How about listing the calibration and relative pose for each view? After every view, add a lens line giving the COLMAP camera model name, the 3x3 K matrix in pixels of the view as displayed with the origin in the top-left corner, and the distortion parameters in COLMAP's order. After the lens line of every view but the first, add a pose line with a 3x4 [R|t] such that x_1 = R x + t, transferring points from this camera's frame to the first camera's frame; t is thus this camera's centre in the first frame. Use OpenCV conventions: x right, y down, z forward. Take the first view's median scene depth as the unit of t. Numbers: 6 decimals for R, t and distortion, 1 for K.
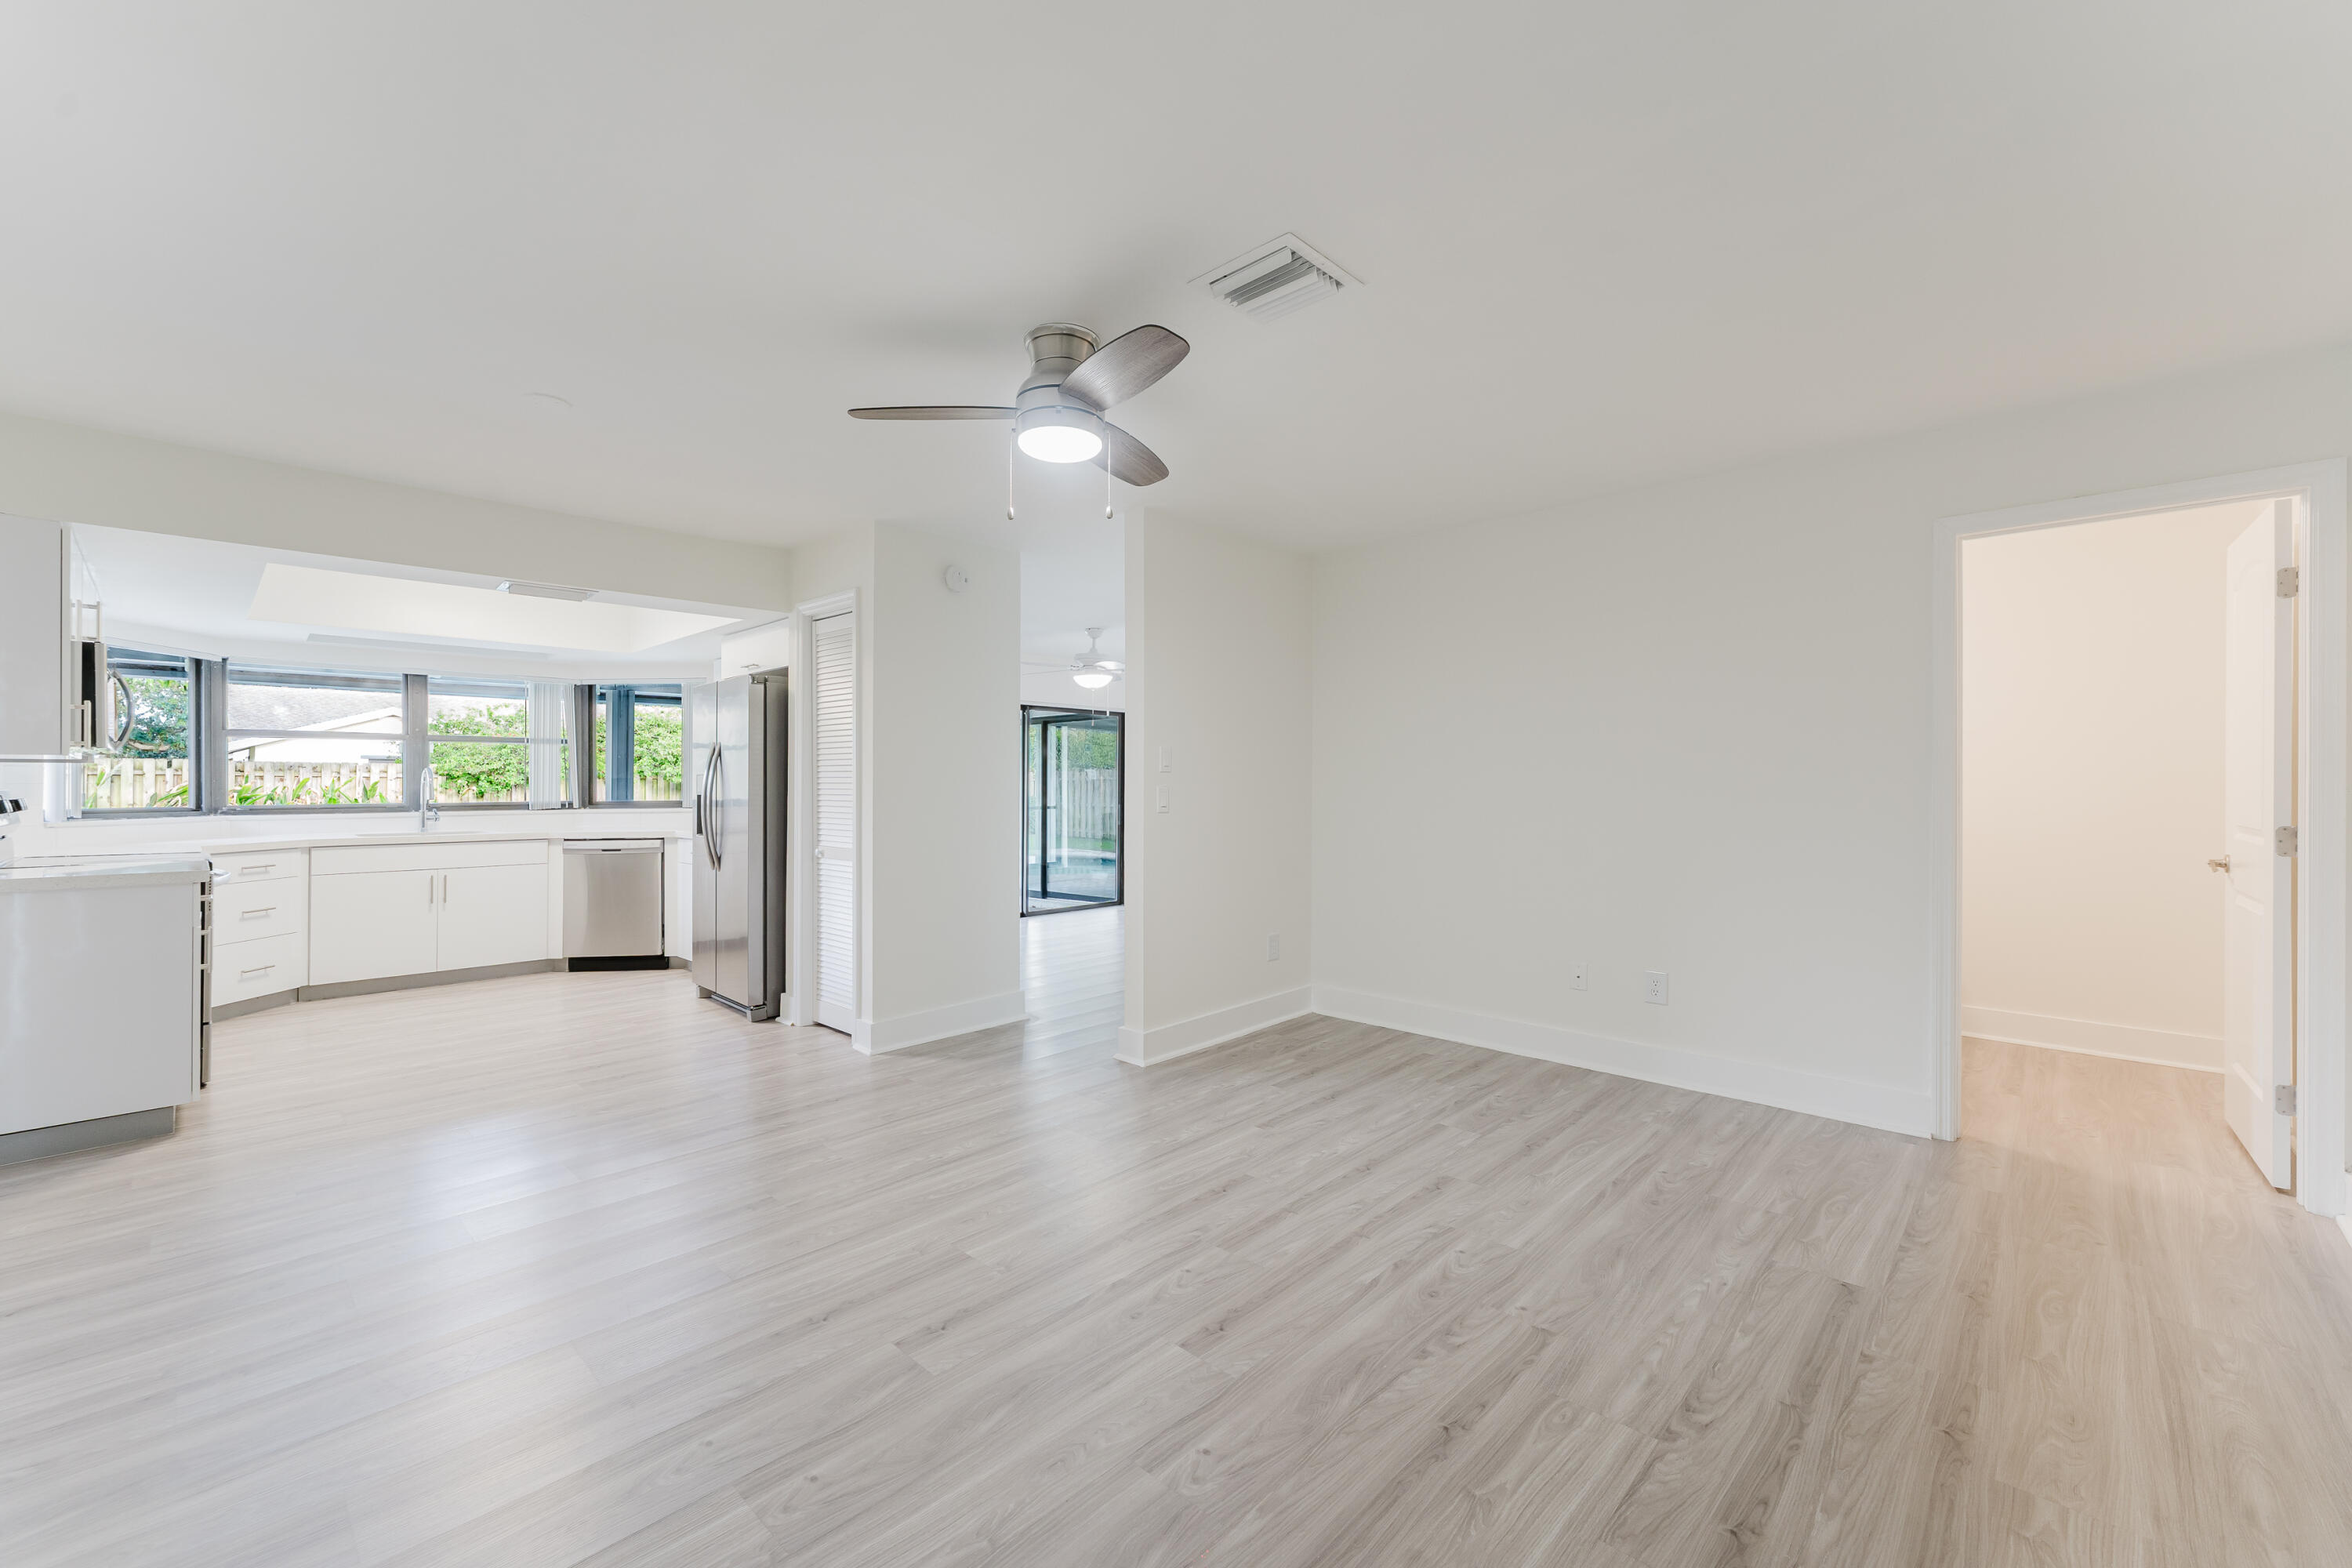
lens RADIAL K [[969.5, 0, 1154.2], [0, 969.5, 781.2], [0, 0, 1]] dist [0.001786, 0.000028]
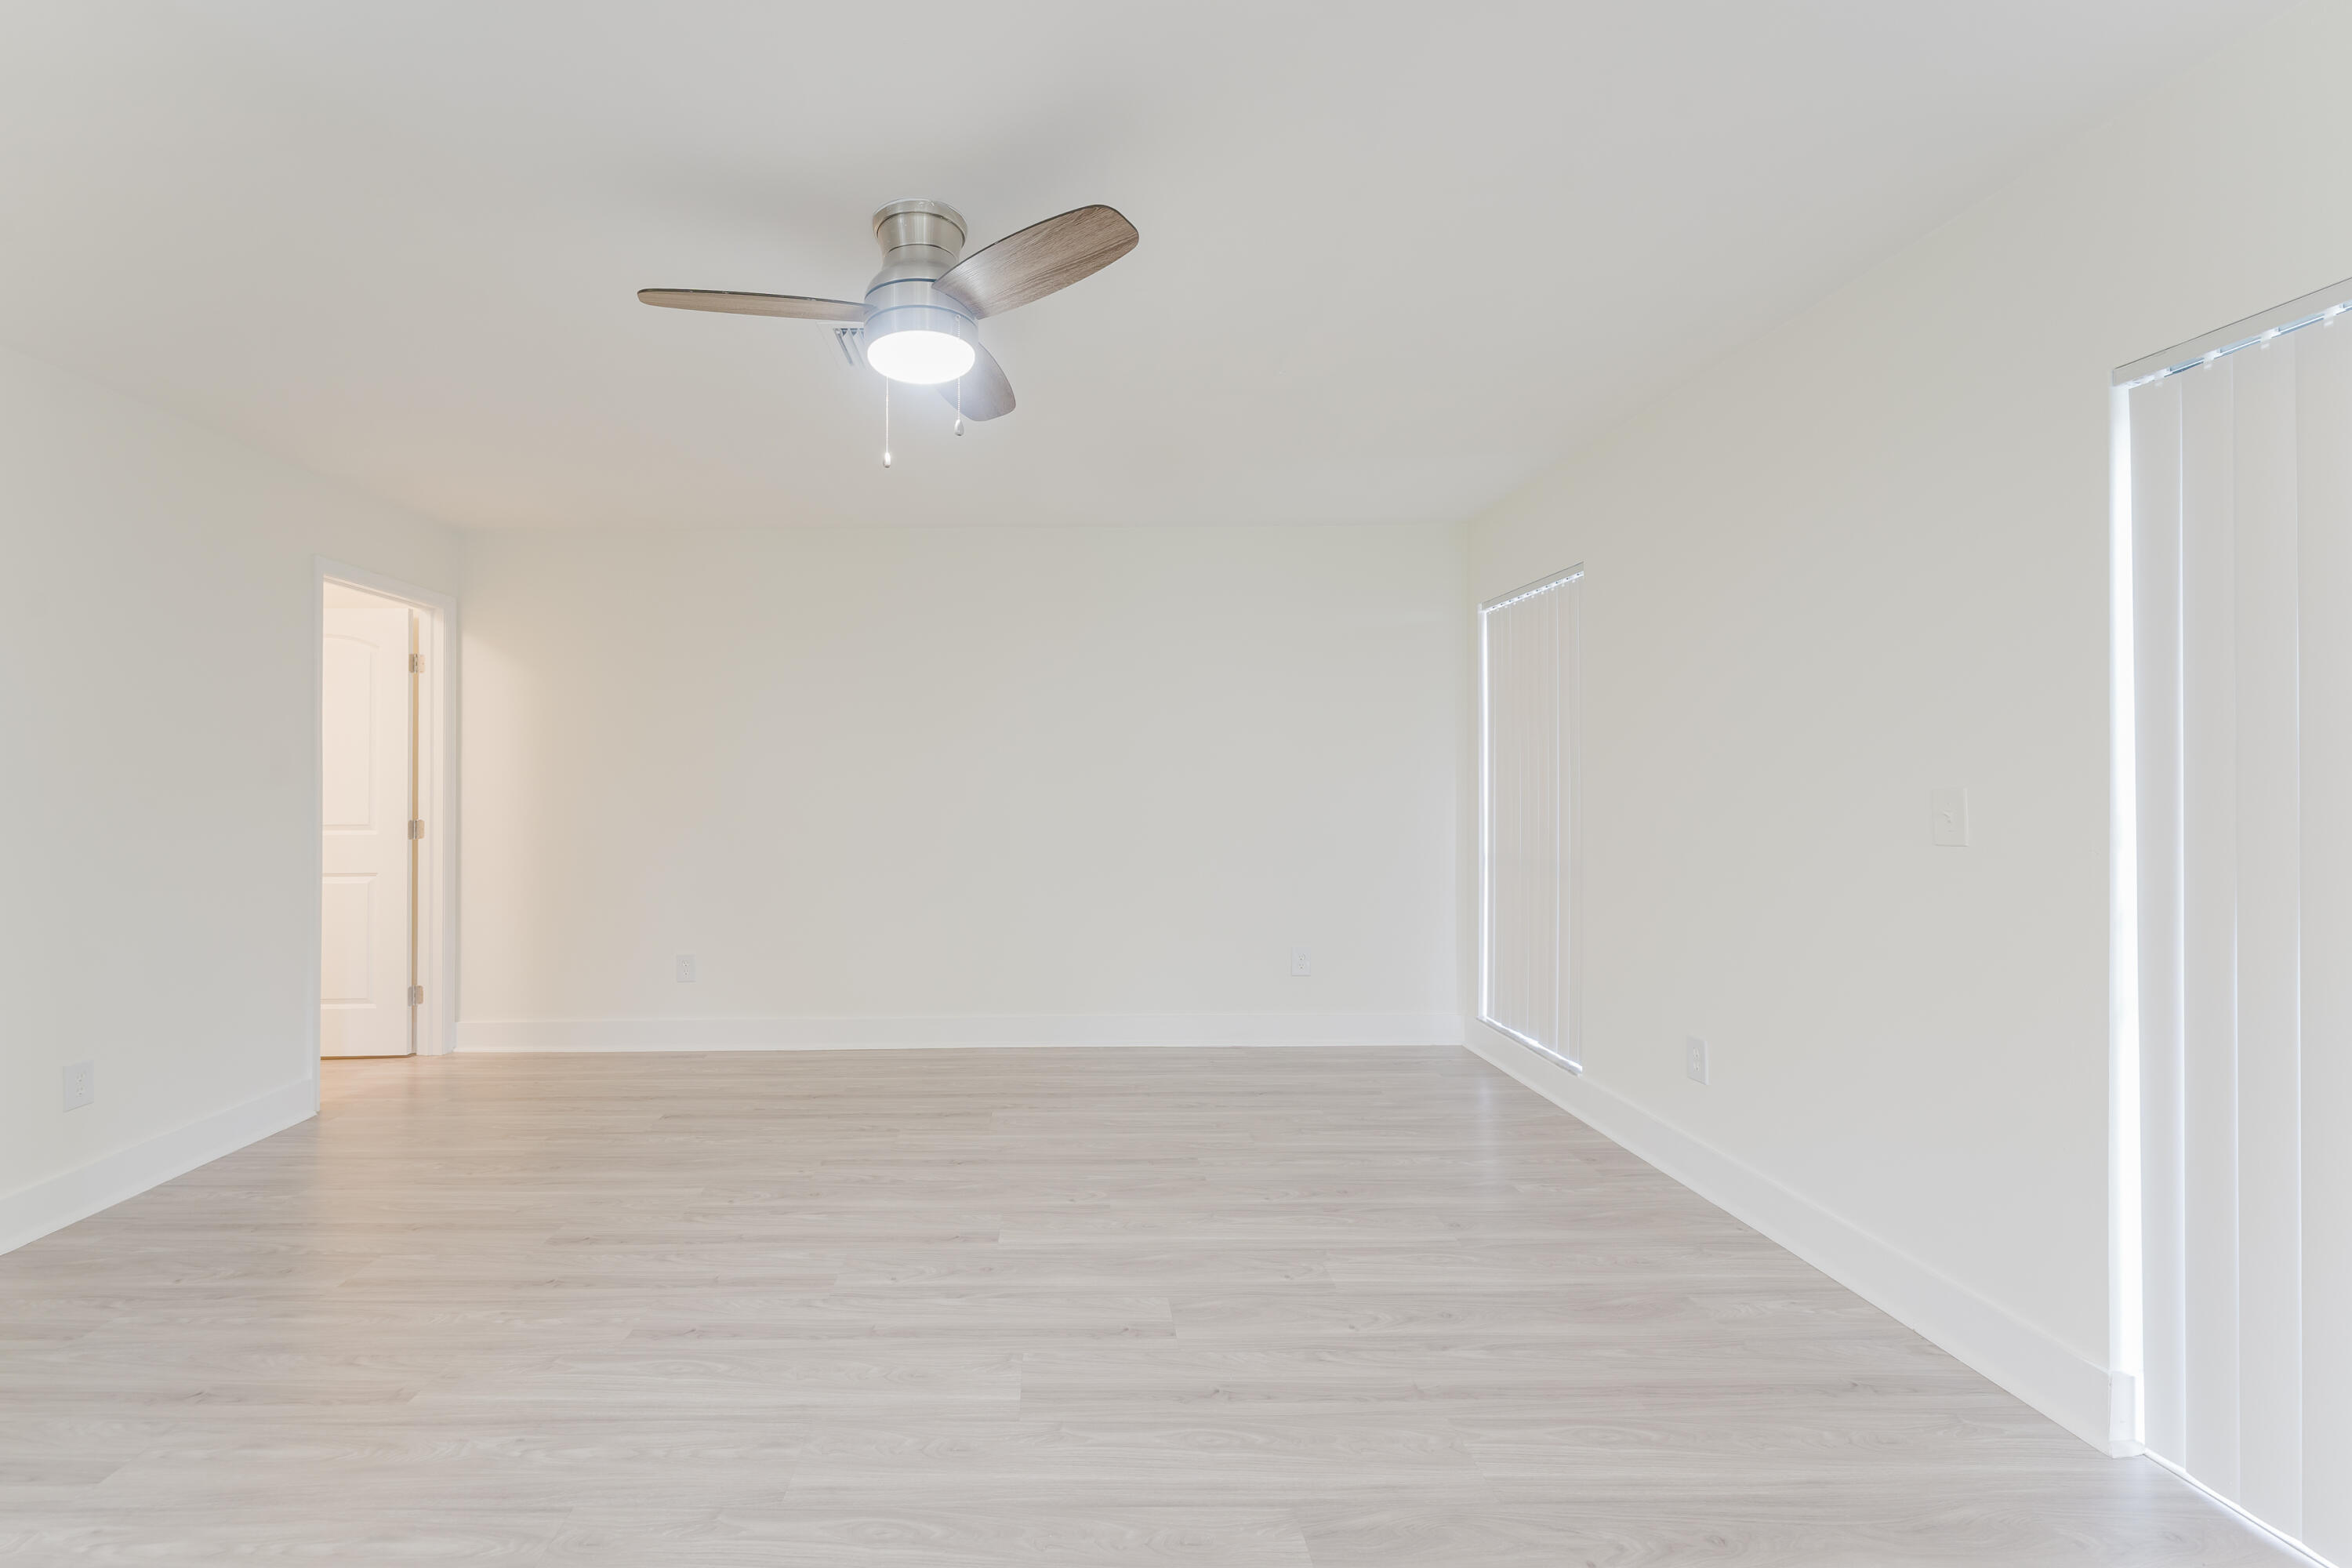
lens RADIAL K [[969.5, 0, 1164.9], [0, 969.5, 786.3], [0, 0, 1]] dist [0.001786, 0.000028]
pose [[-0.773755, 0.008416, 0.633429, -0.836380], [0.009591, 0.999953, -0.001570, 0.016399], [-0.633412, 0.004861, -0.773800, 1.658392]]
